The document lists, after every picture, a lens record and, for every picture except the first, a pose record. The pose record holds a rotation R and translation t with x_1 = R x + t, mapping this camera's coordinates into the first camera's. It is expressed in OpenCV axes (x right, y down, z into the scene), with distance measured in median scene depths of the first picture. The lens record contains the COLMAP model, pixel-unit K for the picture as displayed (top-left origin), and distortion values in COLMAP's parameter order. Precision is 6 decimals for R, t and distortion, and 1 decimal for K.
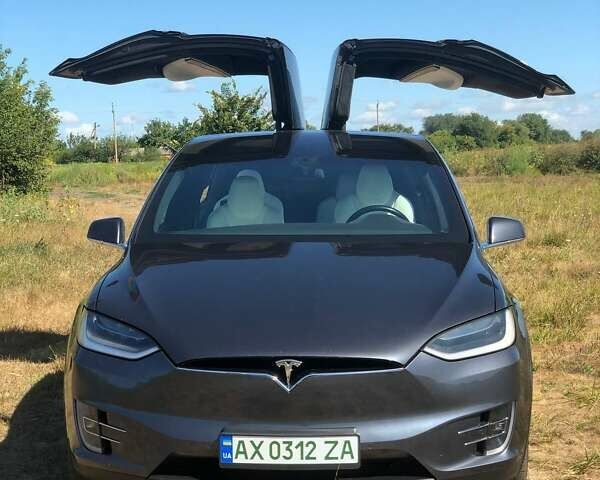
lens RADIAL K [[1275.5, 0, 300.0], [0, 1275.5, 240.0], [0, 0, 1]] dist [0.016801, 0.697839]
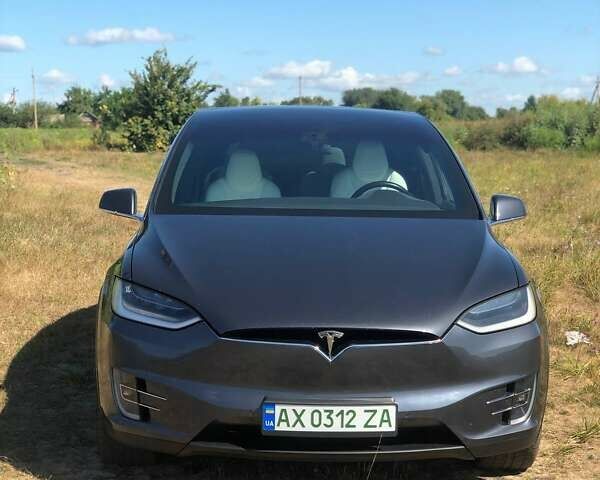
lens RADIAL K [[1275.5, 0, 300.0], [0, 1275.5, 240.0], [0, 0, 1]] dist [0.016801, 0.697839]
pose [[0.997046, 0.016584, 0.074992, -0.104536], [-0.018293, 0.999587, 0.022168, -0.002127], [-0.074594, -0.023474, 0.996938, -0.023676]]
